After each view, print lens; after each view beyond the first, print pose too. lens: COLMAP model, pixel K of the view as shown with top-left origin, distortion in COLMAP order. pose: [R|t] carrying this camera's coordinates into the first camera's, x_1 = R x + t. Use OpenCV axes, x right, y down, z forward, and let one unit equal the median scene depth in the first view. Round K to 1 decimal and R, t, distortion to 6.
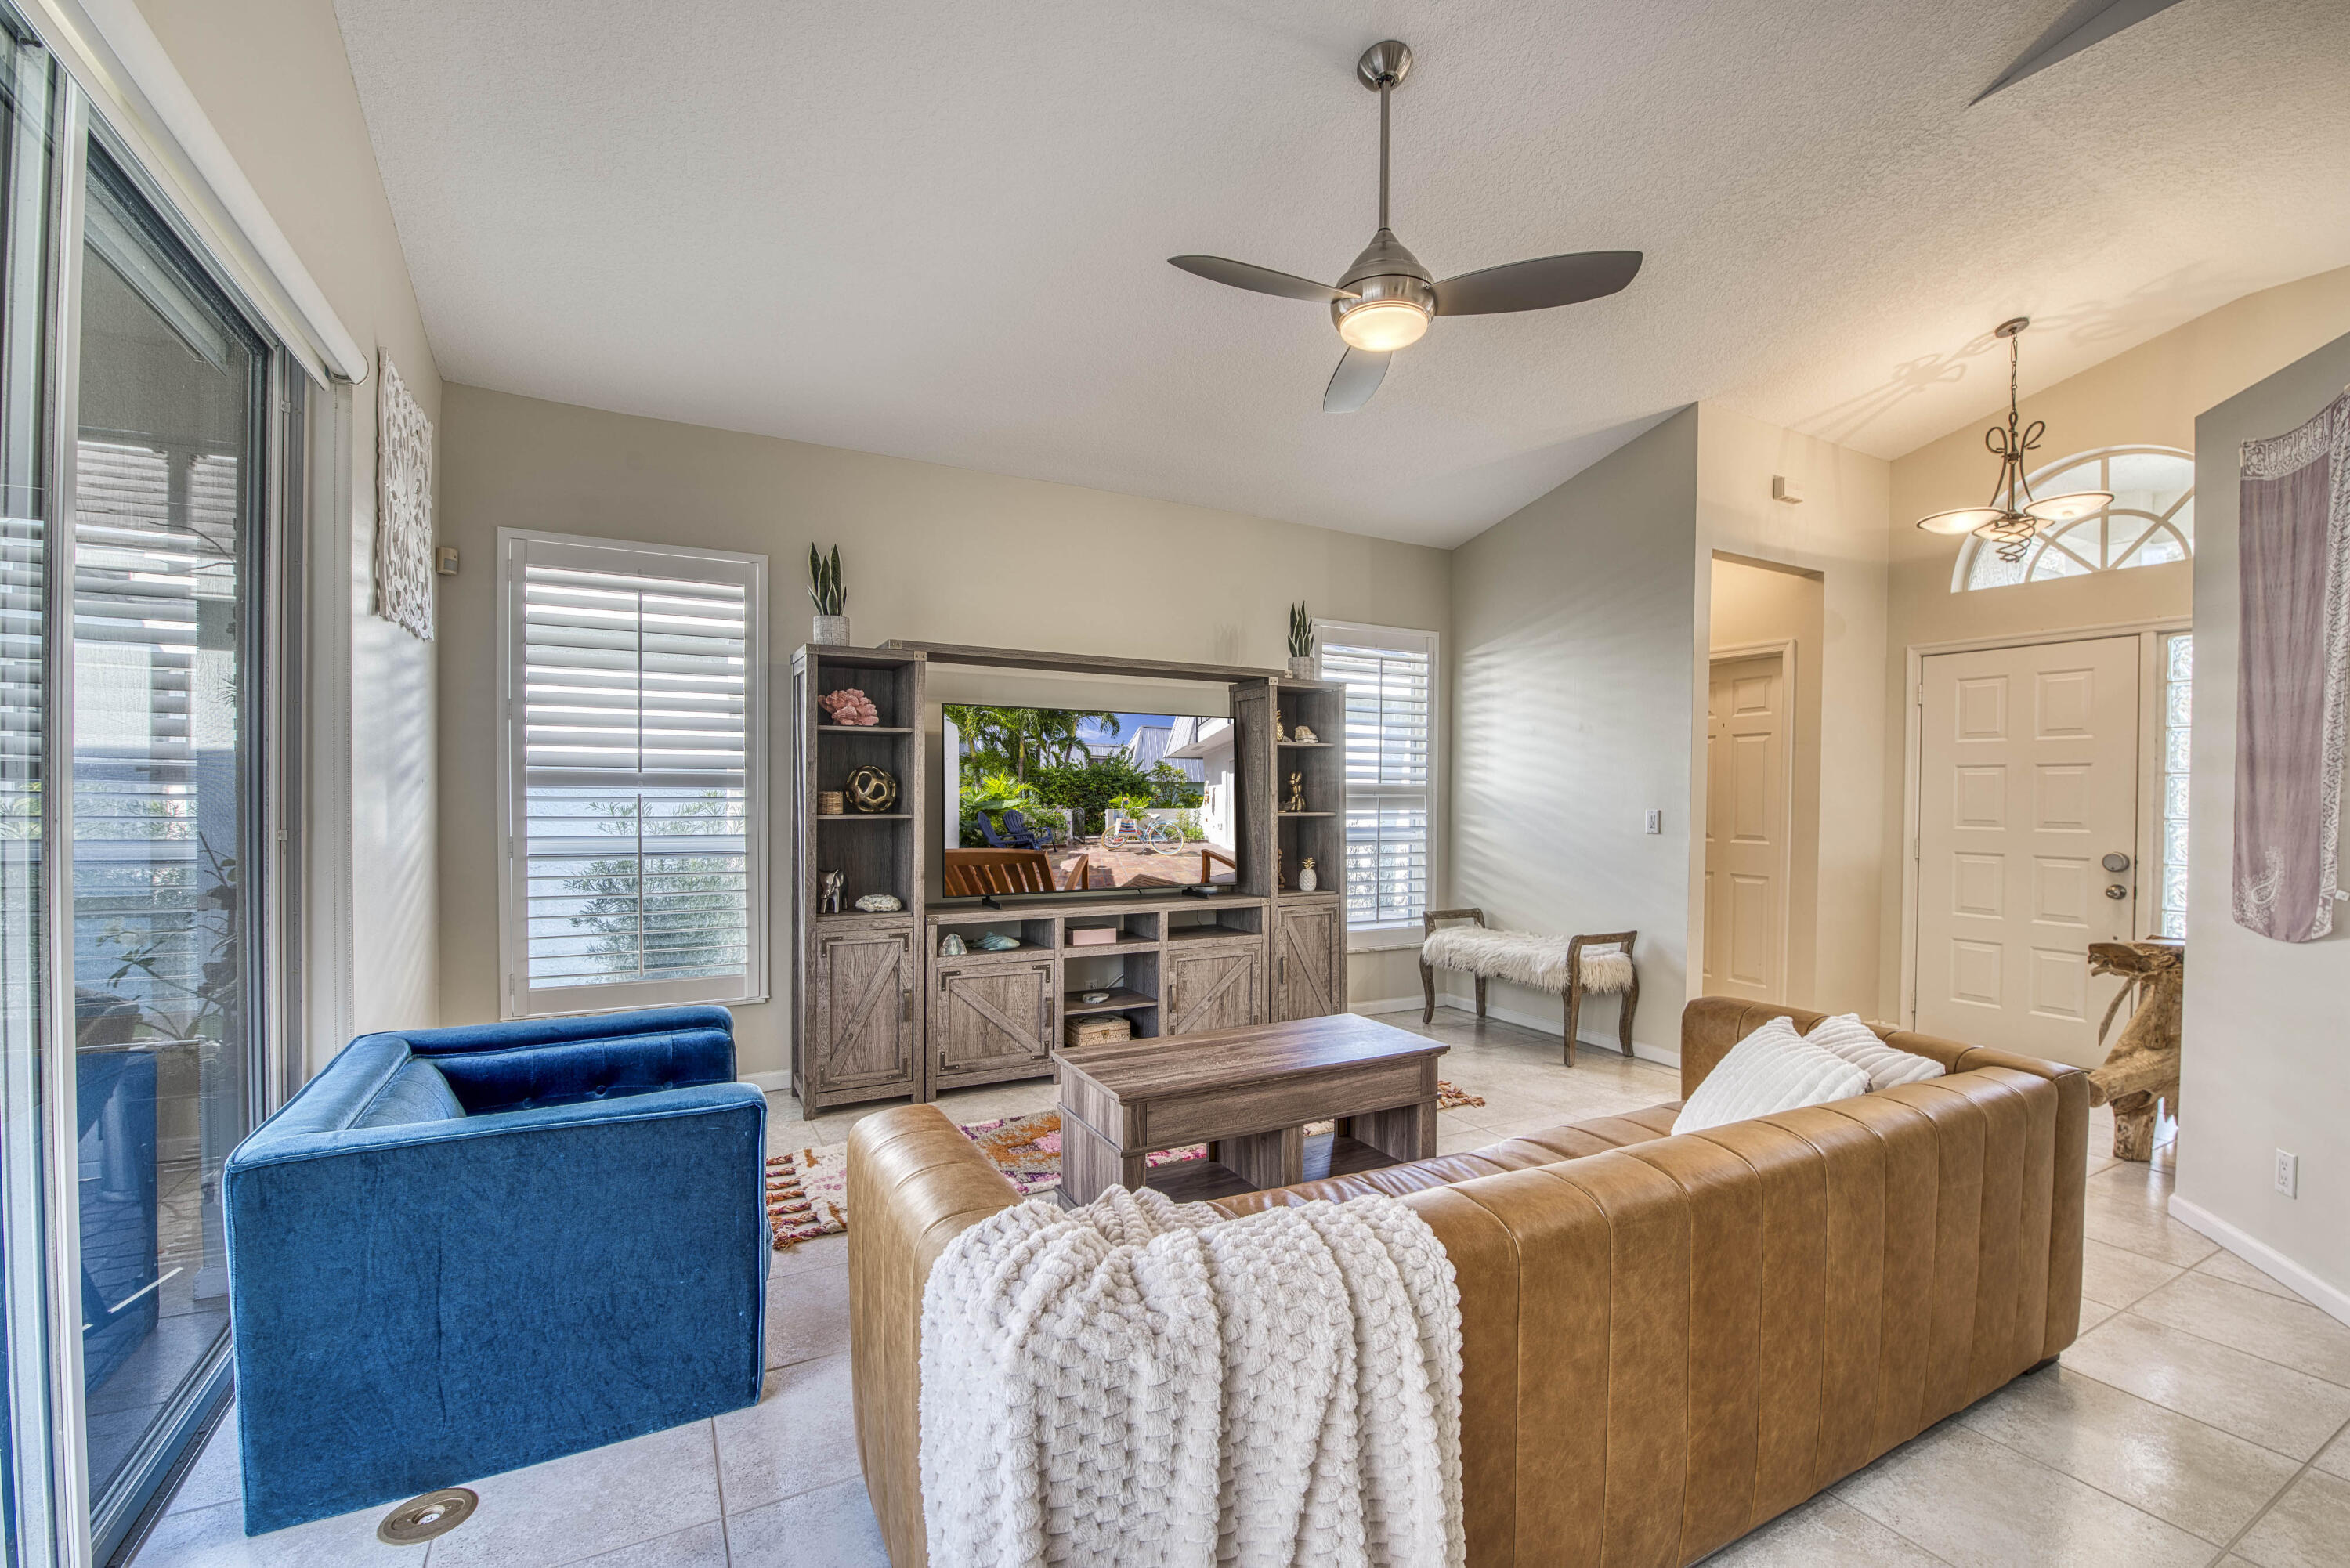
lens RADIAL K [[1010.0, 0, 1201.7], [0, 1010.0, 807.8], [0, 0, 1]] dist [-0.005190, -0.008597]
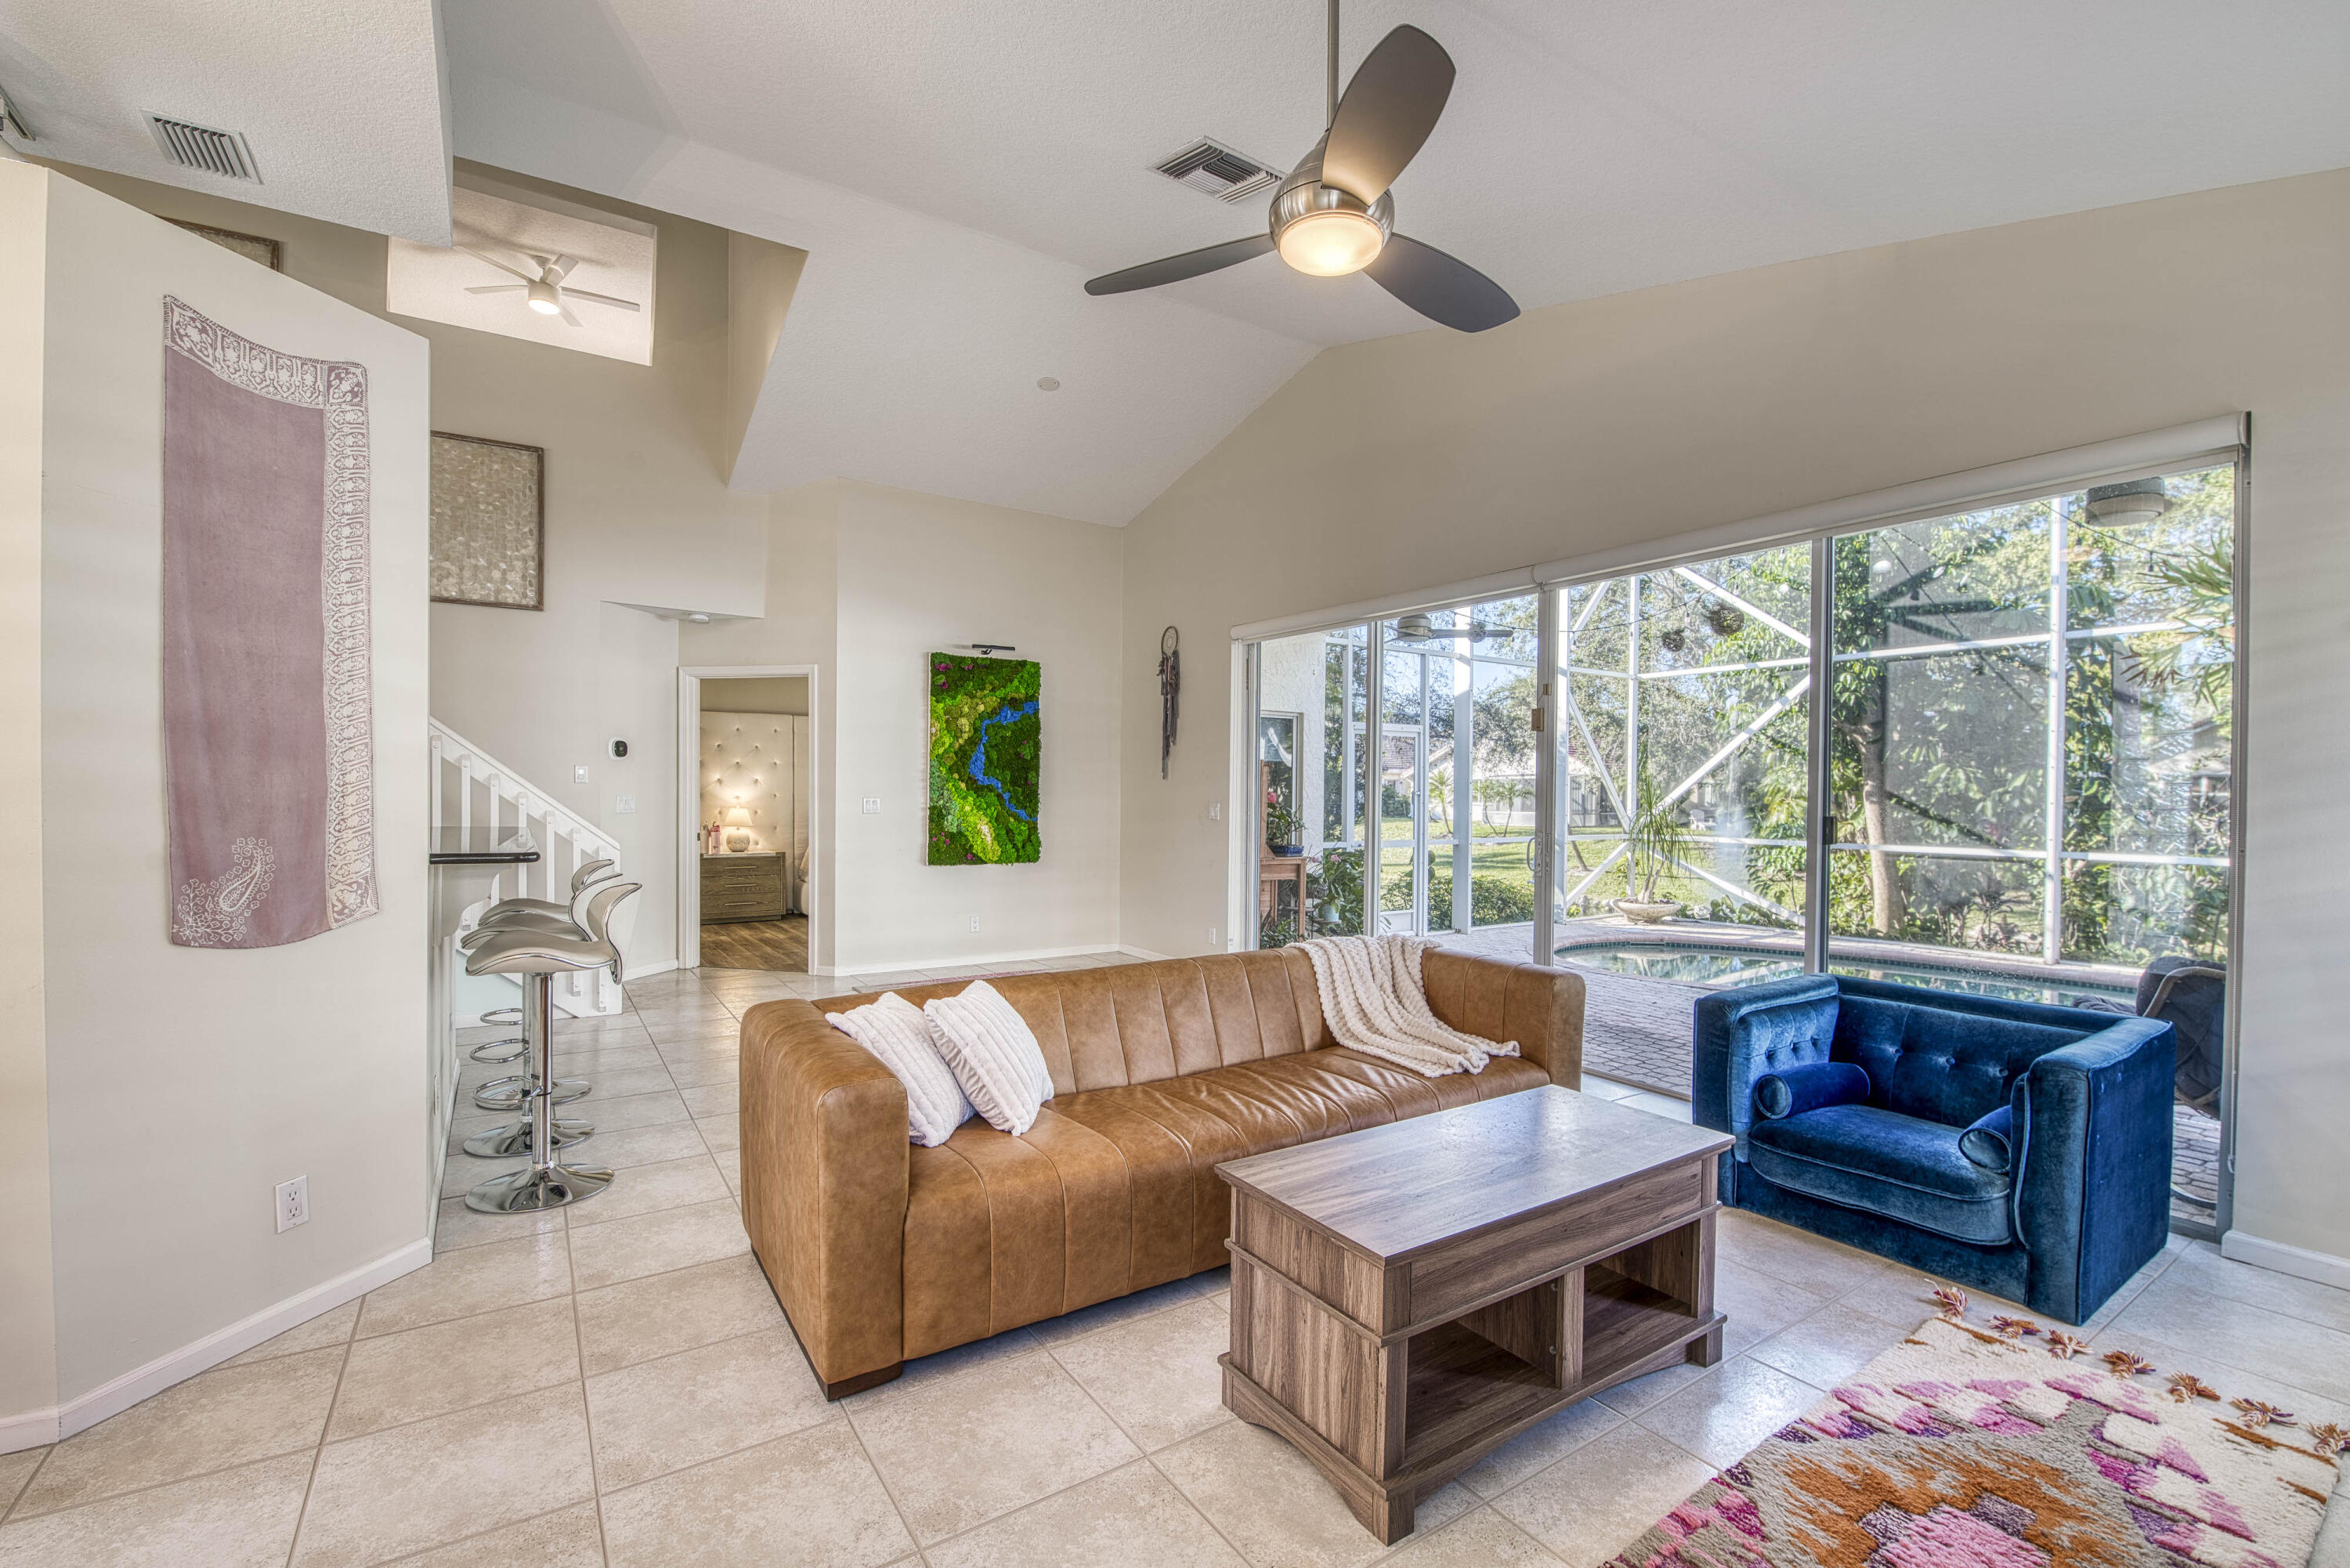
lens RADIAL K [[1010.0, 0, 1204.4], [0, 1010.0, 804.1], [0, 0, 1]] dist [-0.005190, -0.008597]
pose [[-0.995449, -0.020205, -0.093133, 0.252521], [-0.022788, 0.999382, 0.026751, -0.020398], [0.092535, 0.028752, -0.995294, 1.318170]]
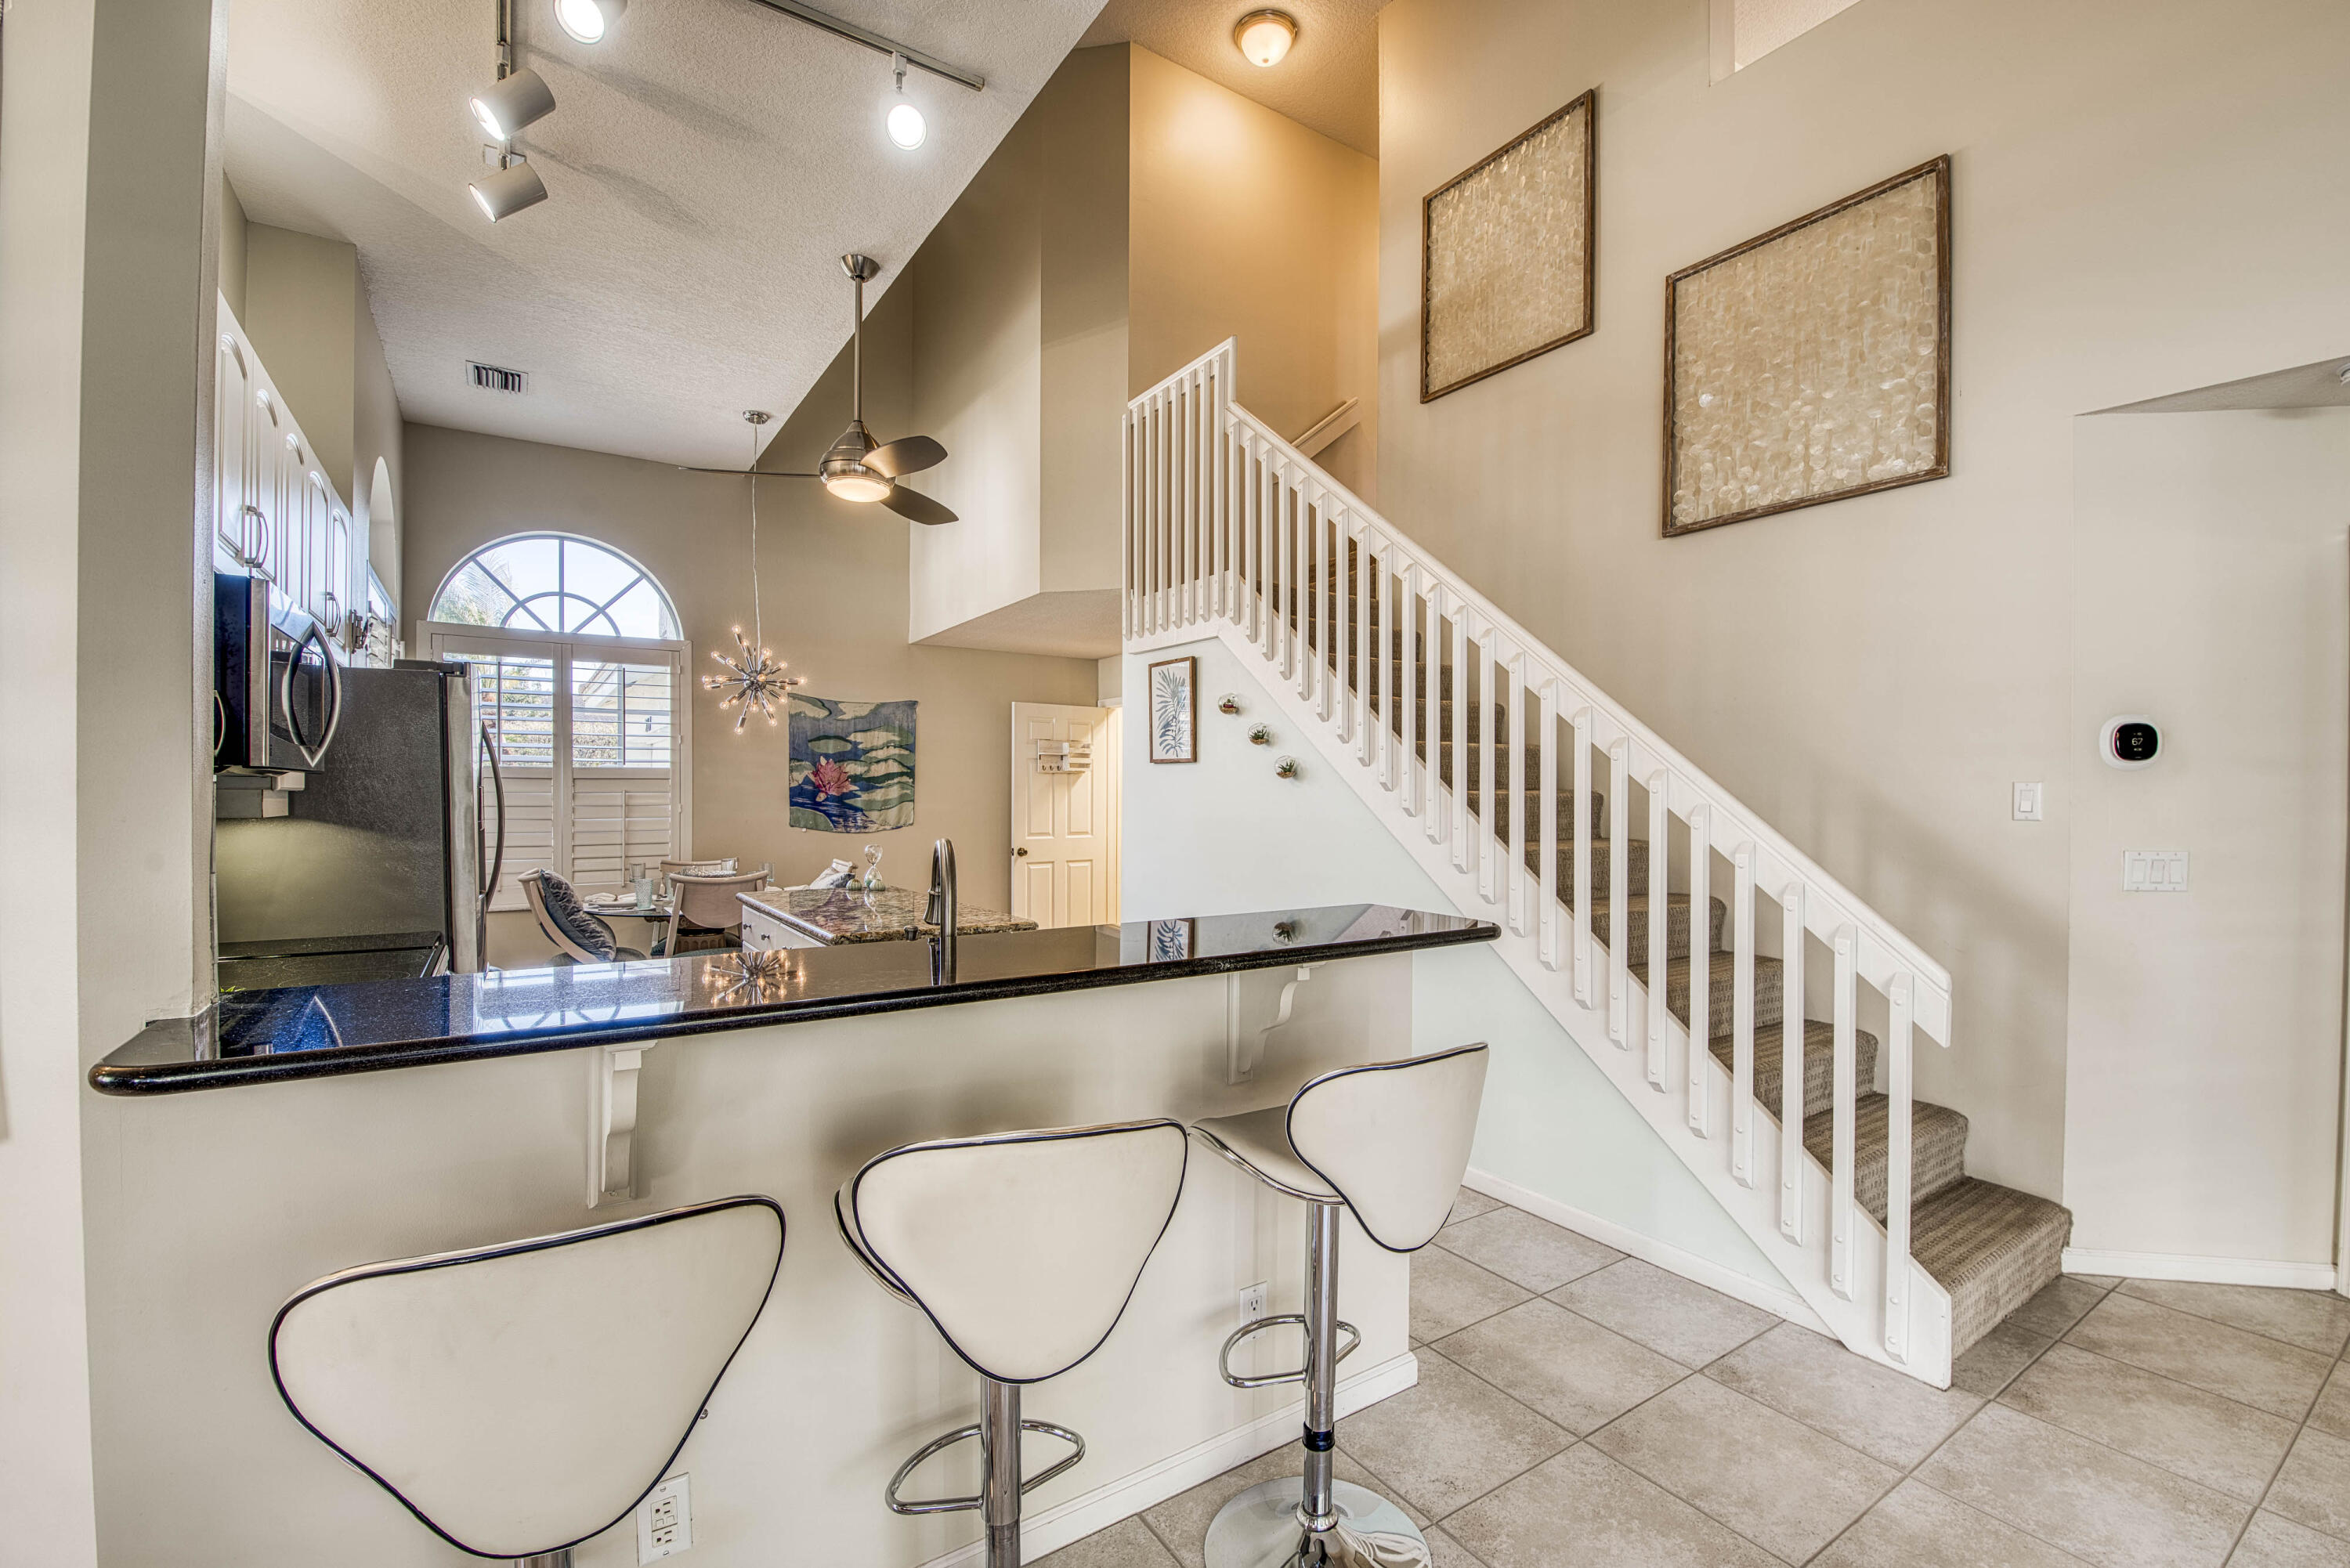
lens RADIAL K [[1010.0, 0, 1196.5], [0, 1010.0, 804.9], [0, 0, 1]] dist [-0.005190, -0.008597]
pose [[-0.086547, -0.021670, 0.996012, 0.409114], [0.008462, 0.999711, 0.022486, -0.022298], [-0.996212, 0.010374, -0.086338, 0.291206]]
